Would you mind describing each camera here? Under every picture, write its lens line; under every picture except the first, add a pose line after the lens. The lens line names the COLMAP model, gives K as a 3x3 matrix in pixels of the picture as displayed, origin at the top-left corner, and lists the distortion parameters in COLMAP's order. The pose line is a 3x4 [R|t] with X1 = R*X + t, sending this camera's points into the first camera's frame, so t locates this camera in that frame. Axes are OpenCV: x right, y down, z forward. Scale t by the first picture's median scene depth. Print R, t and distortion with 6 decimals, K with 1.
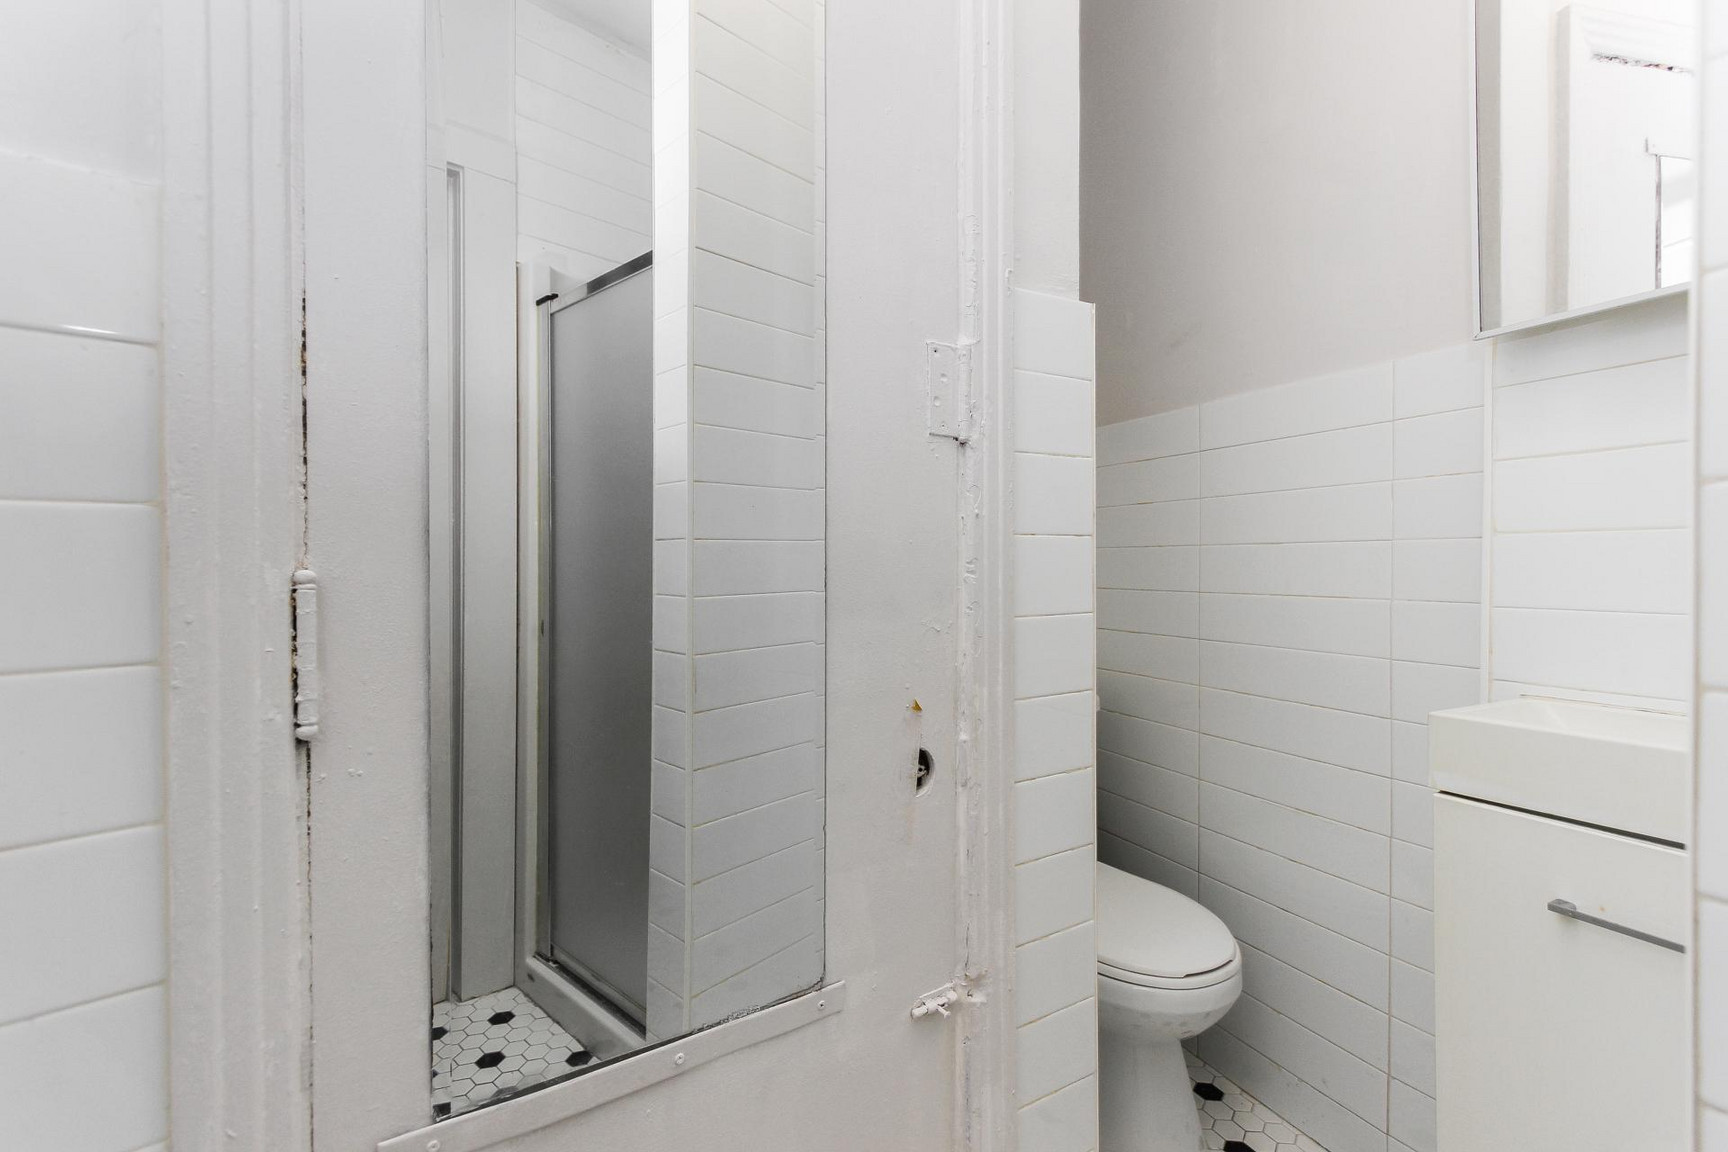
lens RADIAL K [[820.2, 0, 873.7], [0, 820.2, 570.6], [0, 0, 1]] dist [0.003029, 0.001331]
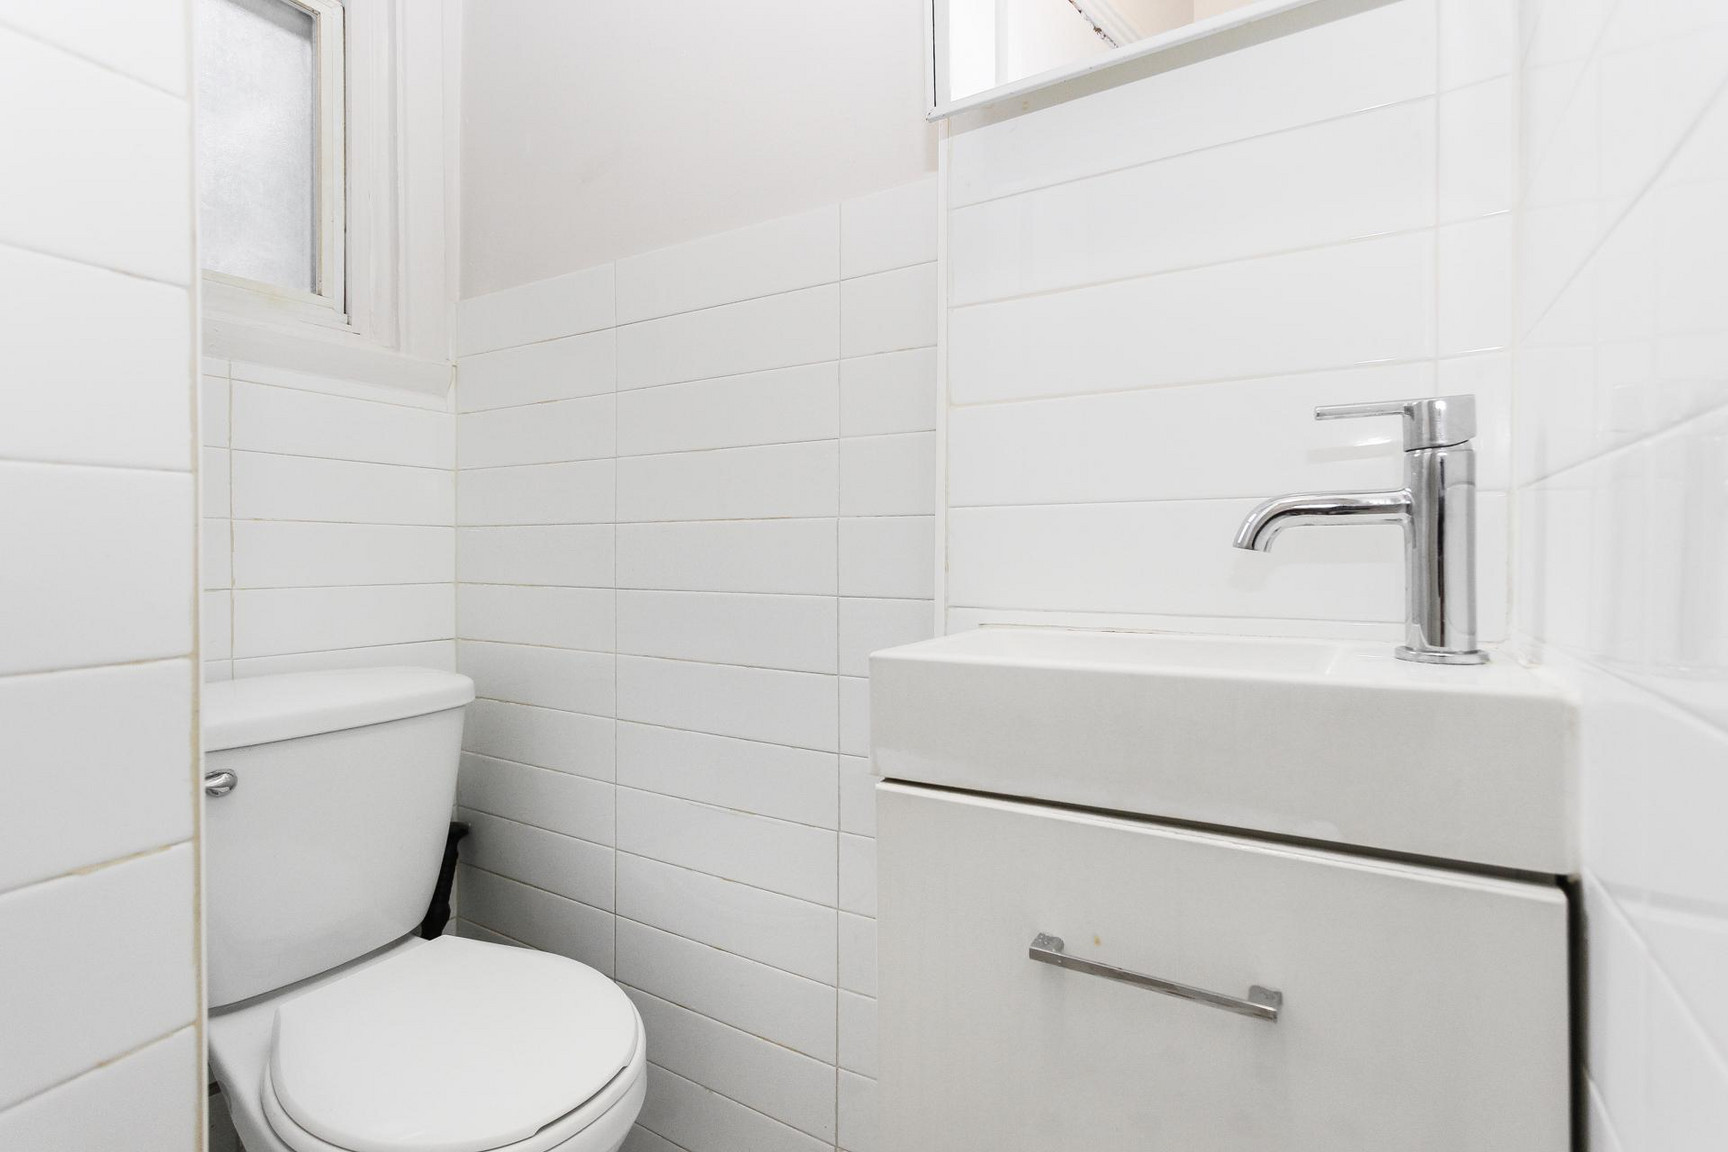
lens RADIAL K [[820.2, 0, 869.6], [0, 820.2, 569.2], [0, 0, 1]] dist [0.003029, 0.001331]
pose [[0.843967, -0.008415, 0.536329, 0.190551], [0.002304, 0.999925, 0.012064, 0.056783], [-0.536390, -0.008946, 0.843923, 0.265532]]
